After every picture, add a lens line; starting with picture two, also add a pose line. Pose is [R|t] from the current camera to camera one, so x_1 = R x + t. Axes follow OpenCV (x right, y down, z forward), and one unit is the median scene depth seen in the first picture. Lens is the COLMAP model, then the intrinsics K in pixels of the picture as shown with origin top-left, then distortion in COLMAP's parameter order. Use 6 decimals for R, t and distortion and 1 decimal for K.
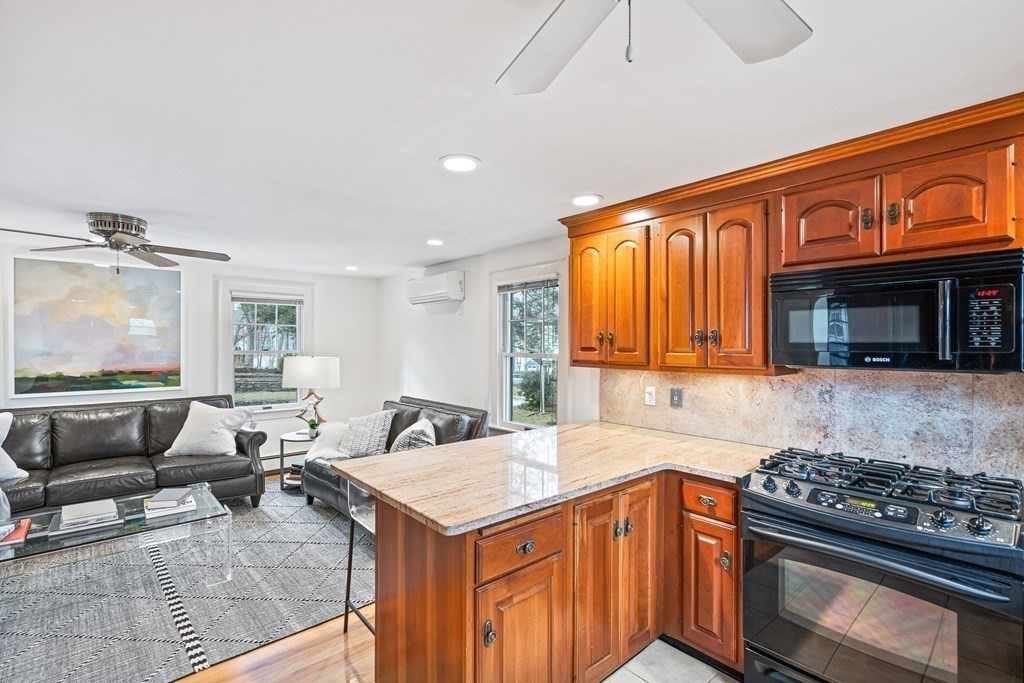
lens RADIAL K [[464.0, 0, 518.5], [0, 464.0, 342.5], [0, 0, 1]] dist [-0.004991, 0.000662]
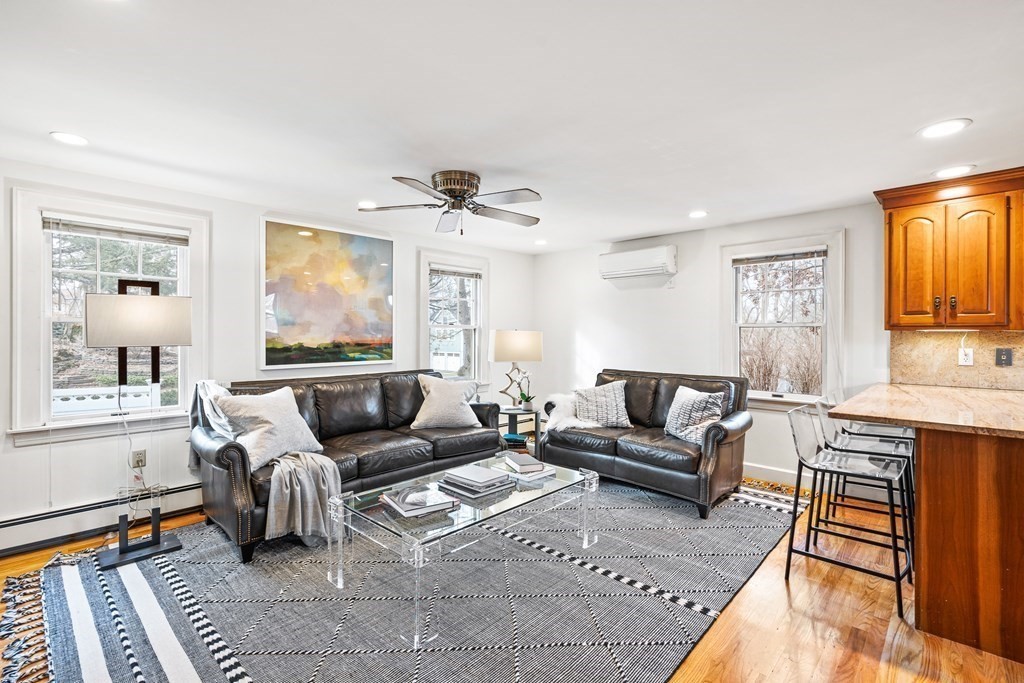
lens RADIAL K [[464.0, 0, 510.7], [0, 464.0, 334.6], [0, 0, 1]] dist [-0.004991, 0.000662]
pose [[0.996709, 0.000052, 0.081064, -0.624158], [-0.000374, 0.999992, 0.003954, 0.041943], [-0.081063, -0.003972, 0.996701, 0.014901]]
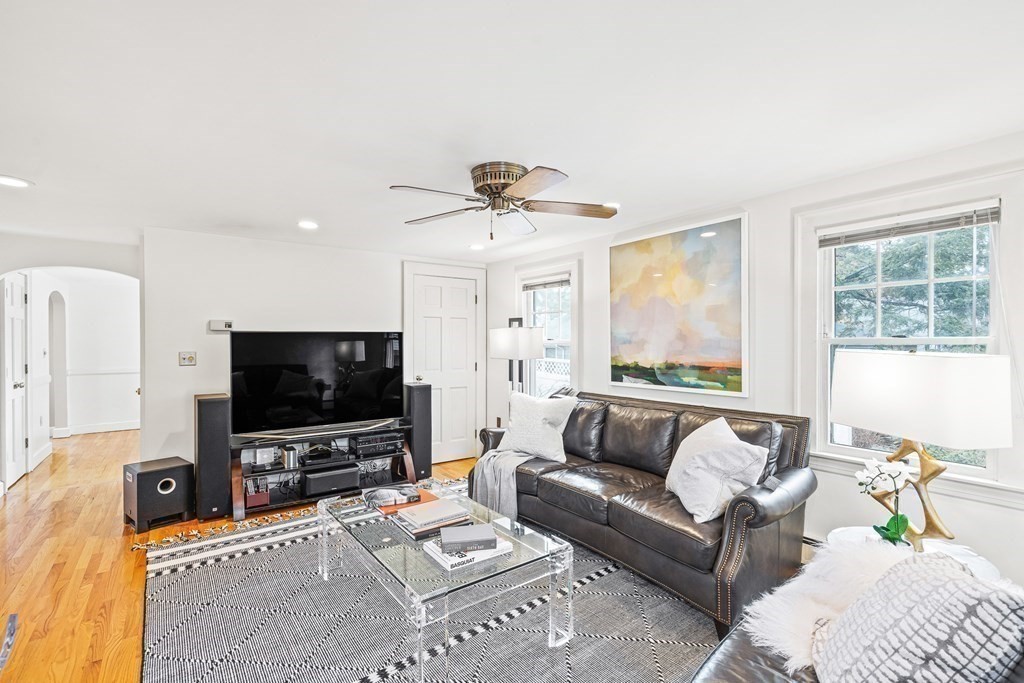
lens RADIAL K [[464.0, 0, 514.9], [0, 464.0, 345.9], [0, 0, 1]] dist [-0.004991, 0.000662]
pose [[-0.087444, 0.002528, -0.996166, -0.057963], [0.004066, 0.999989, 0.002181, 0.028542], [0.996161, -0.003859, -0.087453, 0.807353]]
